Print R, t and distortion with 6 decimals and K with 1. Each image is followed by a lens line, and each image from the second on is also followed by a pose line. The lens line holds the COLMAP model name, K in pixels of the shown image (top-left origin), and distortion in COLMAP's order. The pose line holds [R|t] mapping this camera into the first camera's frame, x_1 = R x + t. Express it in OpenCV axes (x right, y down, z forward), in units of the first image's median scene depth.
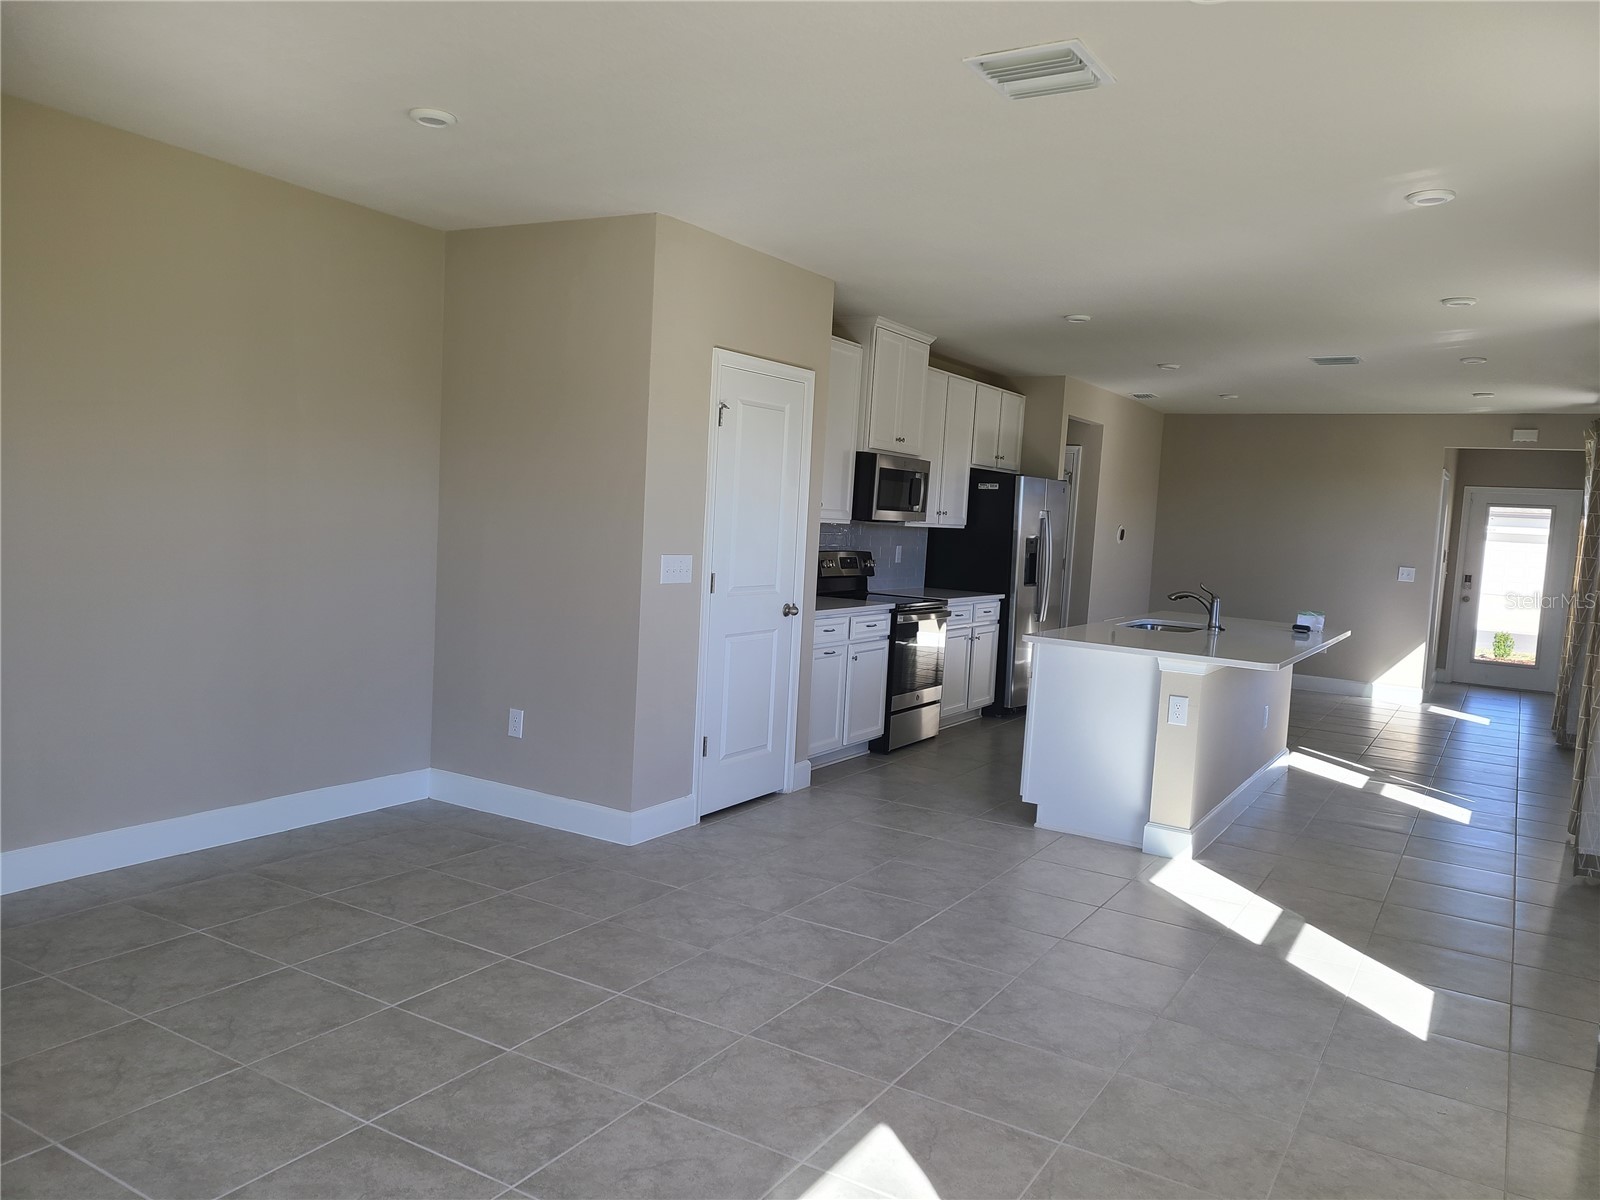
lens RADIAL K [[1191.8, 0, 800.0], [0, 1191.8, 600.0], [0, 0, 1]] dist [0.056402, -0.041483]
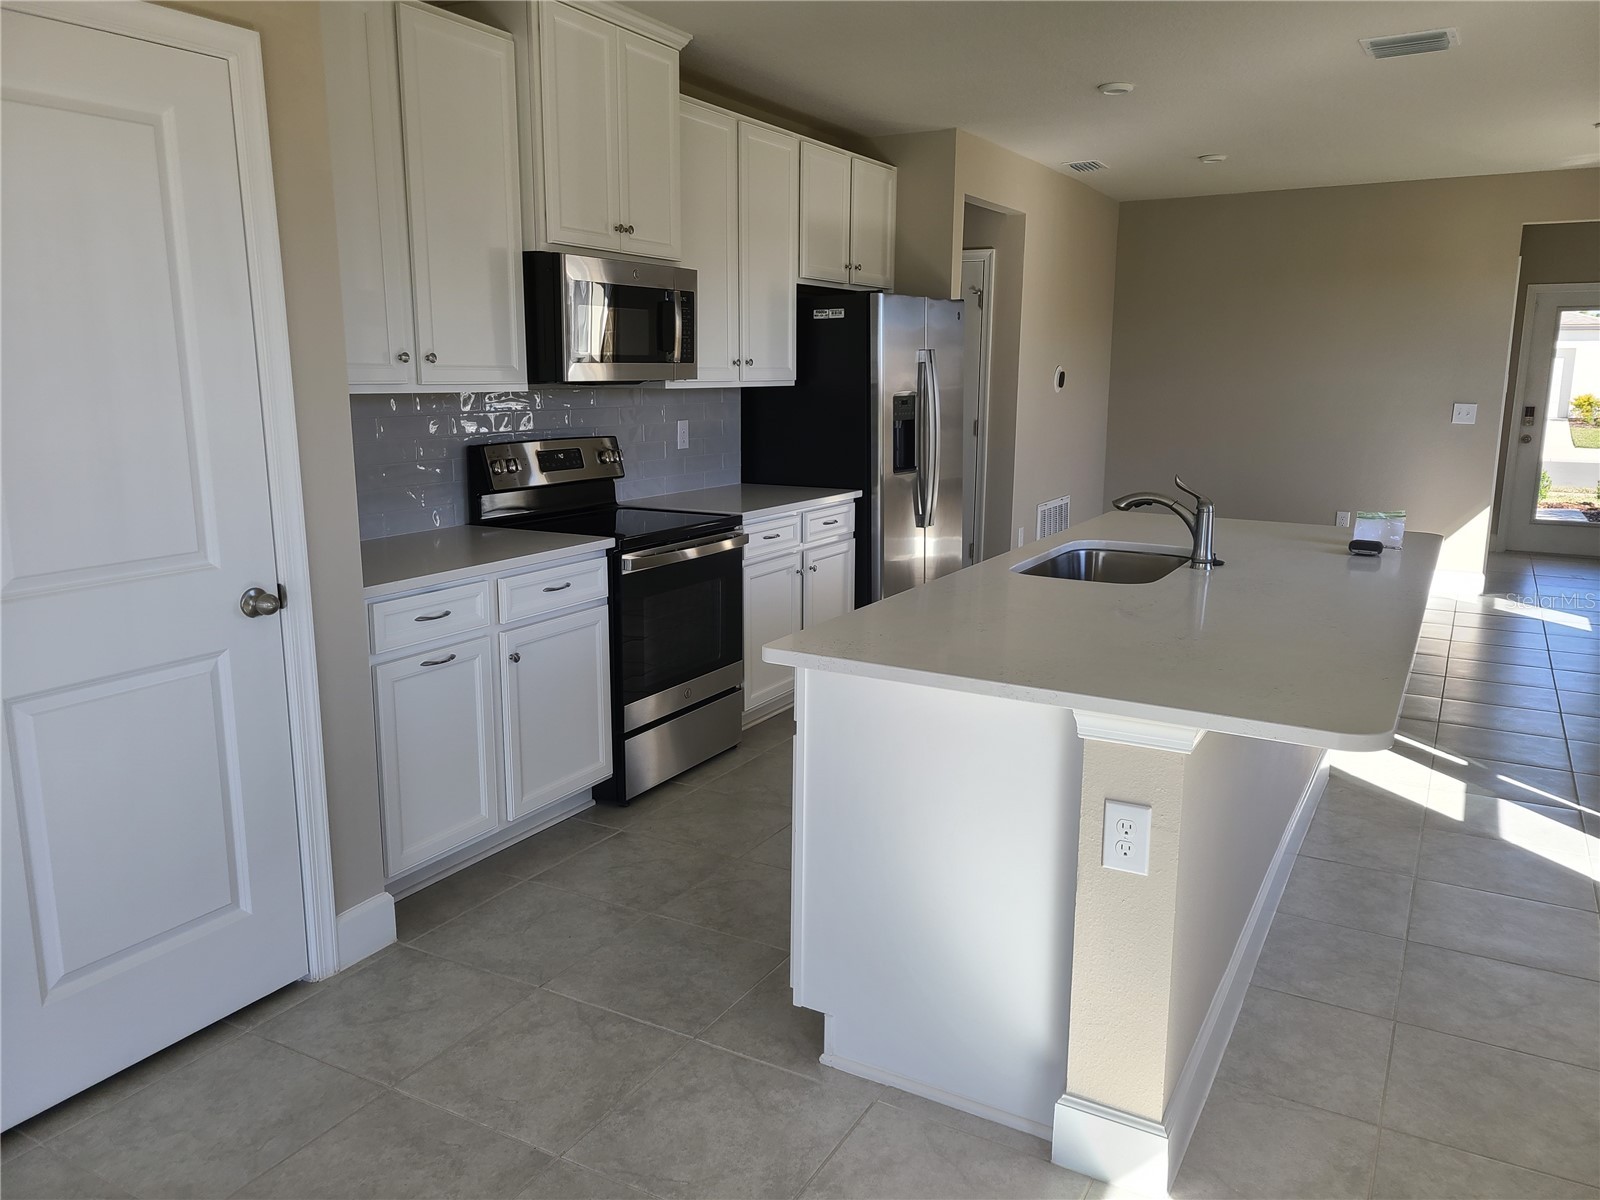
lens RADIAL K [[1191.8, 0, 800.0], [0, 1191.8, 600.0], [0, 0, 1]] dist [0.056402, -0.041483]
pose [[0.998240, -0.056734, 0.017244, 0.131387], [0.054271, 0.991315, 0.119790, -0.025291], [-0.023891, -0.118643, 0.992650, 0.396087]]
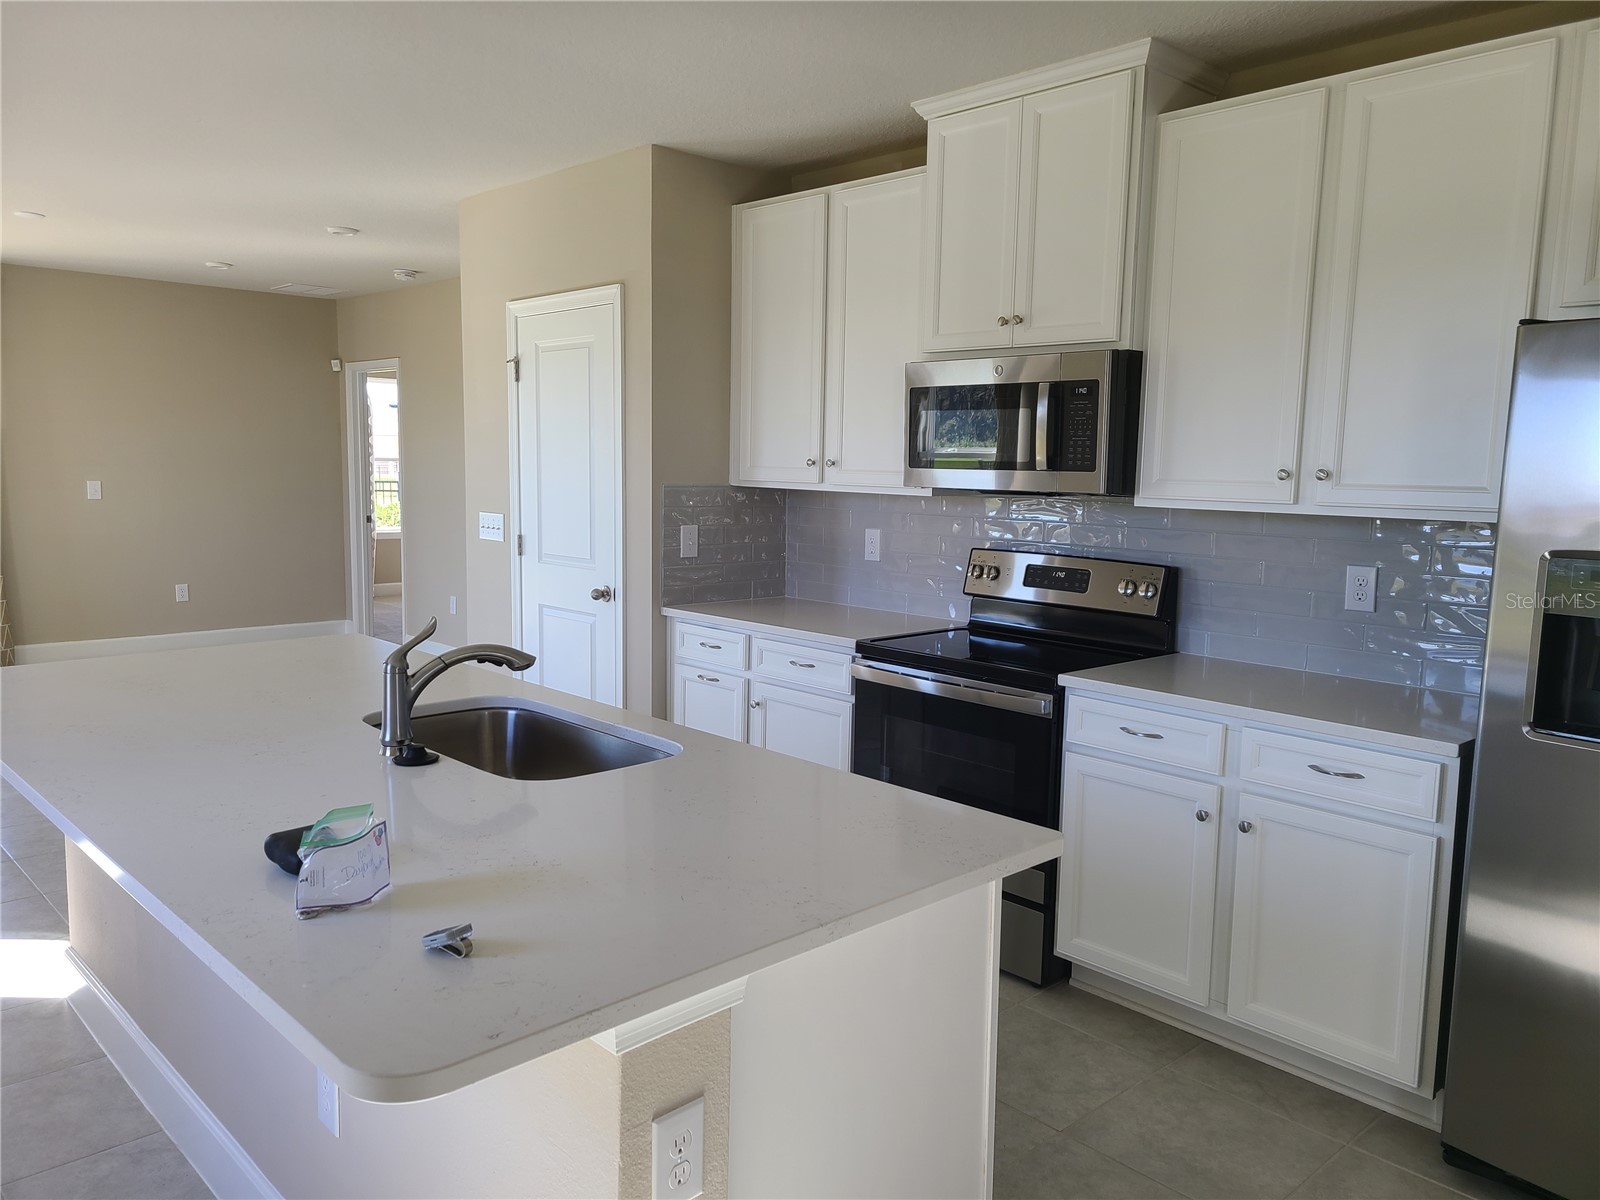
lens RADIAL K [[1191.8, 0, 800.0], [0, 1191.8, 600.0], [0, 0, 1]] dist [0.056402, -0.041483]
pose [[-0.265232, 0.053970, -0.962673, 0.521554], [-0.106664, 0.990661, 0.084927, -0.050024], [0.958266, 0.125208, -0.256999, 0.958795]]
